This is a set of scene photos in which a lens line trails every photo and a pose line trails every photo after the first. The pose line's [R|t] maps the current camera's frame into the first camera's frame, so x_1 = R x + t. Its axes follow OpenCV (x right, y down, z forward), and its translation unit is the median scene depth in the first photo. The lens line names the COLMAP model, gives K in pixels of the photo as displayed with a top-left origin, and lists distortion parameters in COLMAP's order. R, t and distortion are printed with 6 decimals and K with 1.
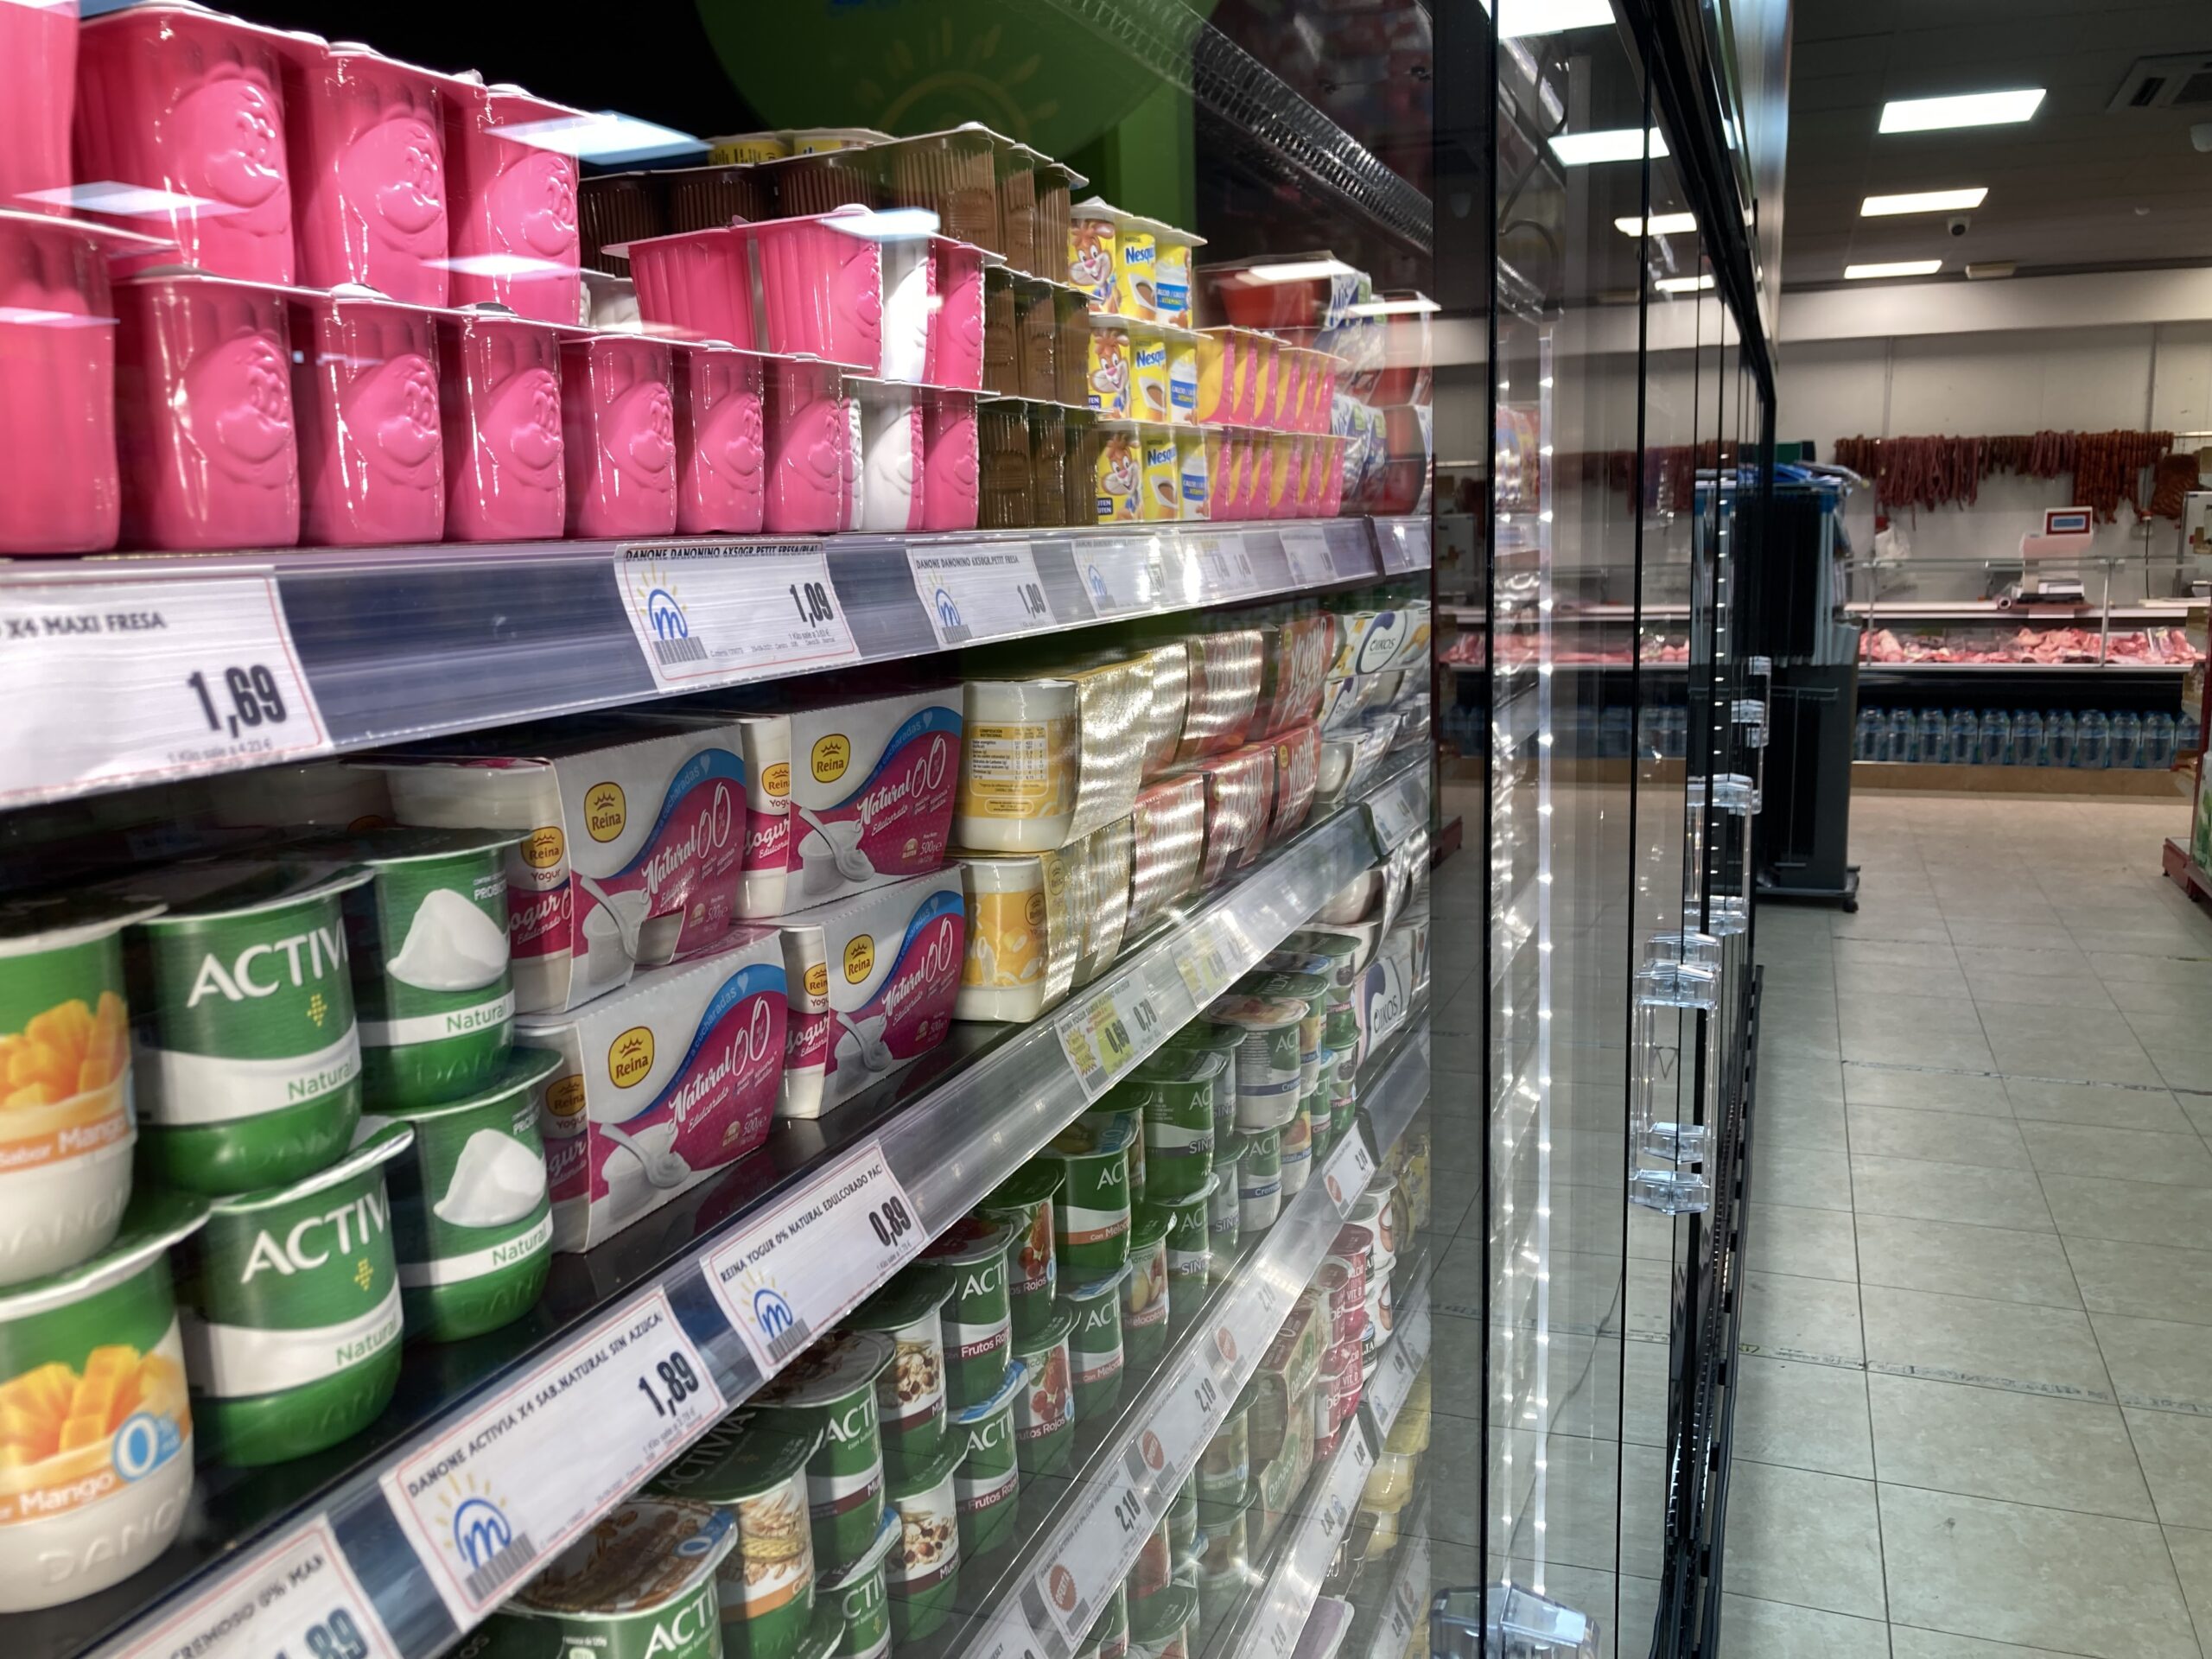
lens RADIAL K [[1854.1, 0, 1106.0], [0, 1854.1, 829.5], [0, 0, 1]] dist [0.050452, -0.009200]
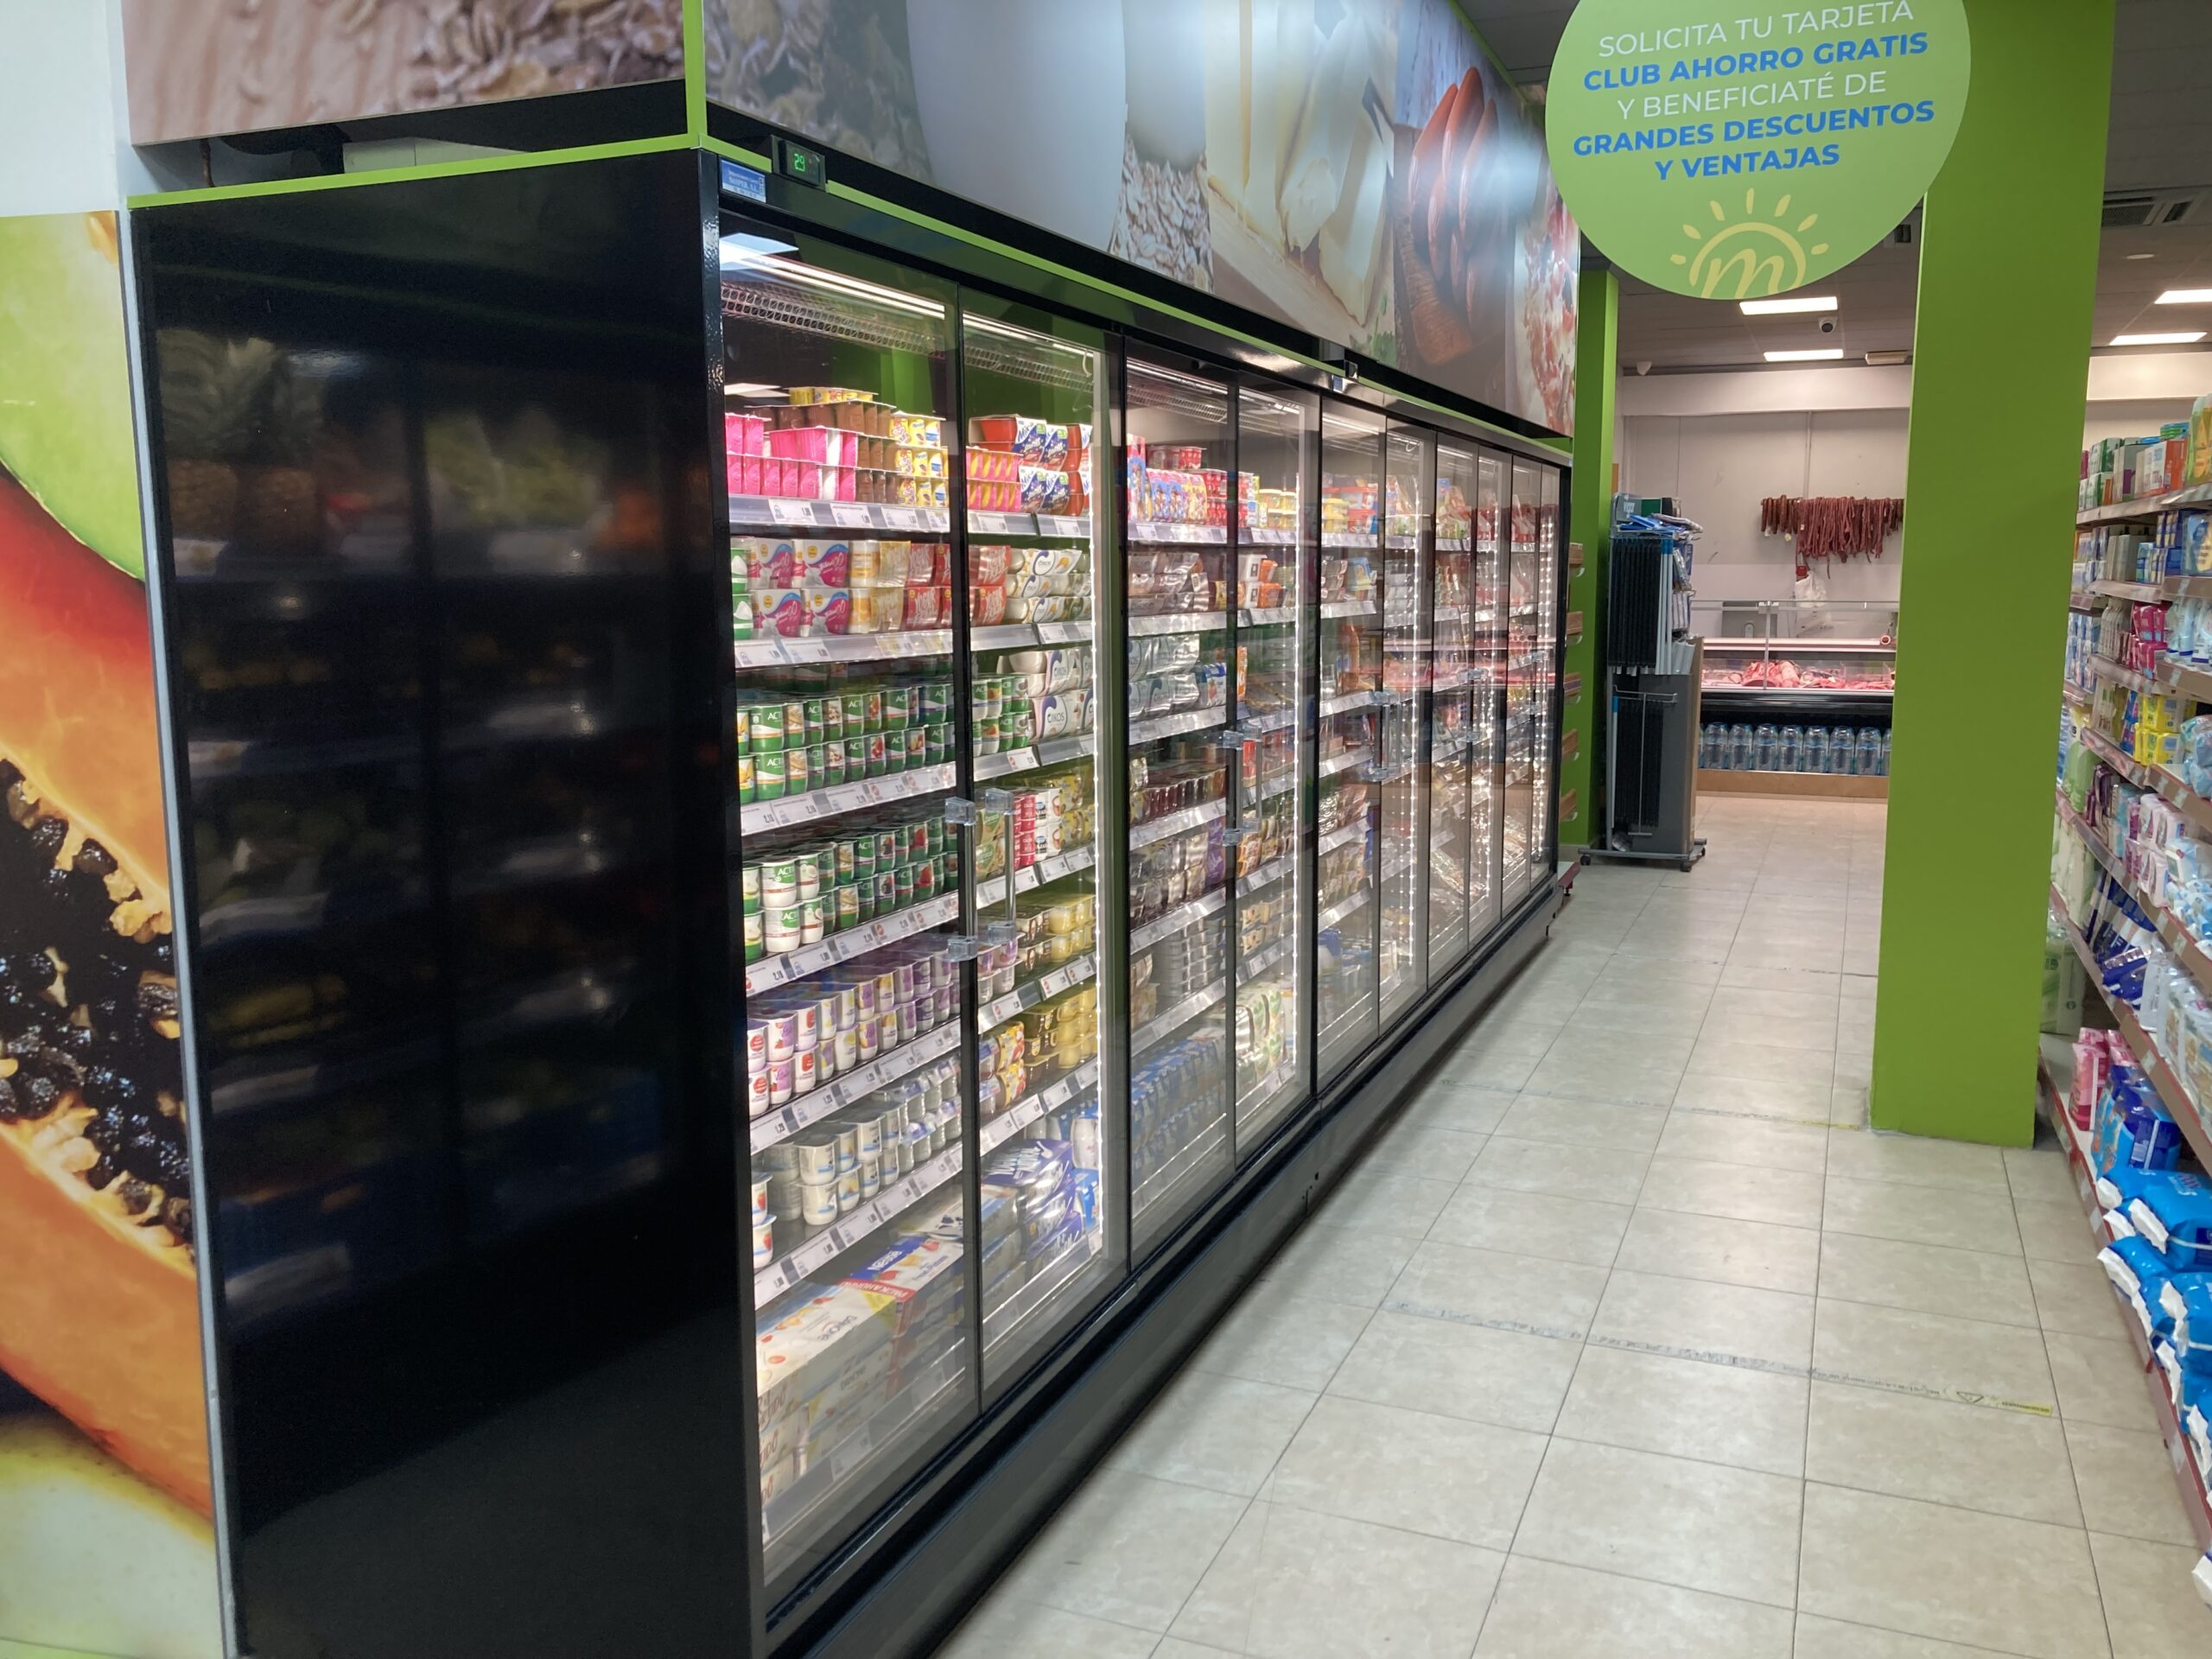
lens RADIAL K [[1854.1, 0, 1106.0], [0, 1854.1, 829.5], [0, 0, 1]] dist [0.050452, -0.009200]
pose [[0.998936, 0.022190, -0.040419, 0.545940], [-0.023253, 0.999391, -0.026031, 0.531691], [0.039817, 0.026943, 0.998844, -2.474646]]
